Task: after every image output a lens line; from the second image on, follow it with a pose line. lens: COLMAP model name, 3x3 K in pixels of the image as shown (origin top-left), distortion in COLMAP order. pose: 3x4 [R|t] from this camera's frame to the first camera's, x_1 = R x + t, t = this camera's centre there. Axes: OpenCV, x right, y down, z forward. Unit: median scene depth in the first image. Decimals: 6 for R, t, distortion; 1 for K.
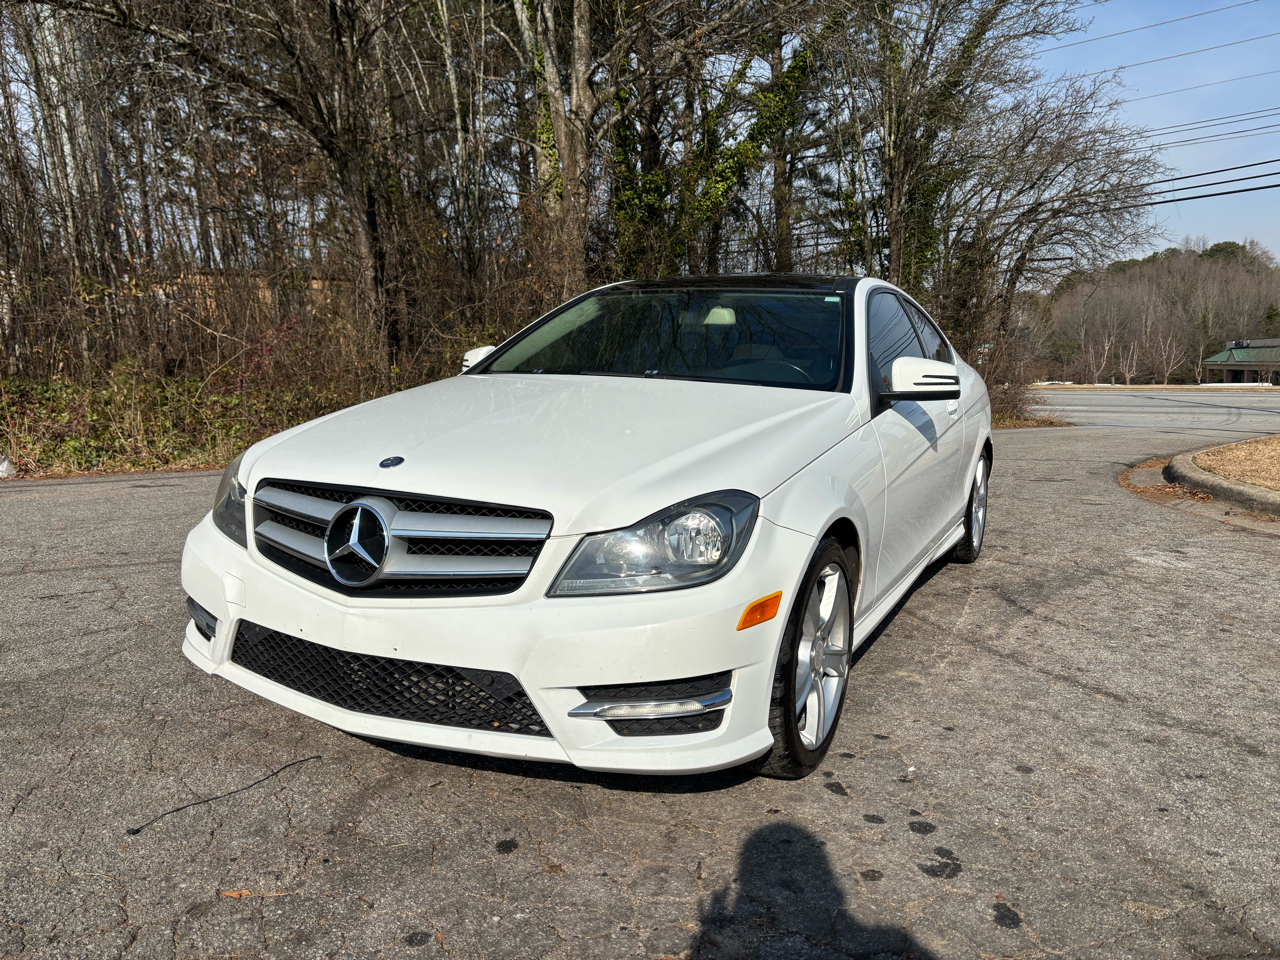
lens RADIAL K [[963.4, 0, 634.2], [0, 963.4, 491.7], [0, 0, 1]] dist [0.051431, -0.055477]
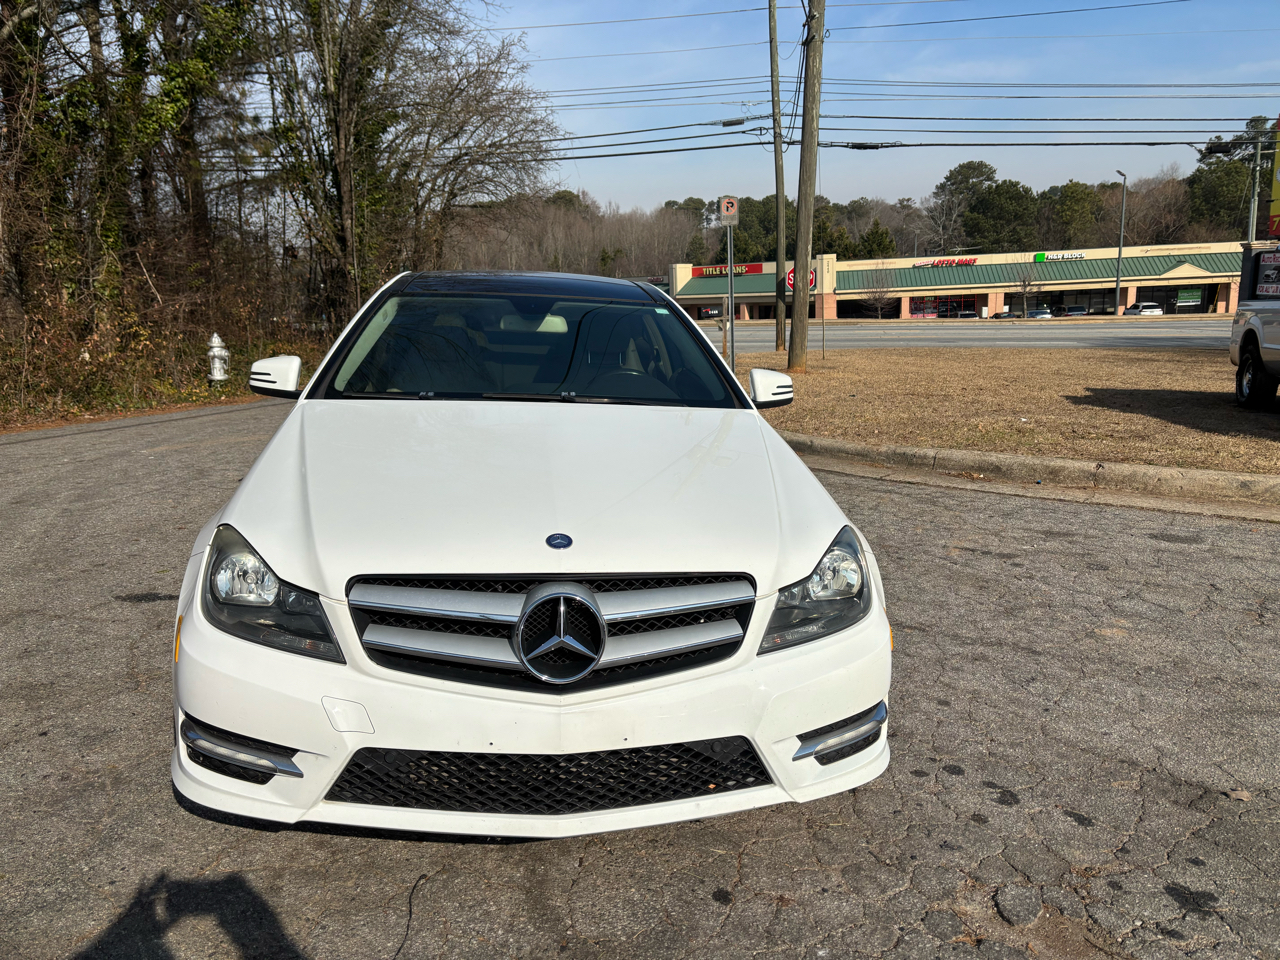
lens RADIAL K [[972.8, 0, 635.9], [0, 972.8, 482.1], [0, 0, 1]] dist [0.053197, -0.062255]
pose [[0.819632, -0.102912, 0.563572, -0.436760], [0.070419, 0.994371, 0.079165, -0.095375], [-0.568547, -0.025200, 0.822265, 0.119661]]
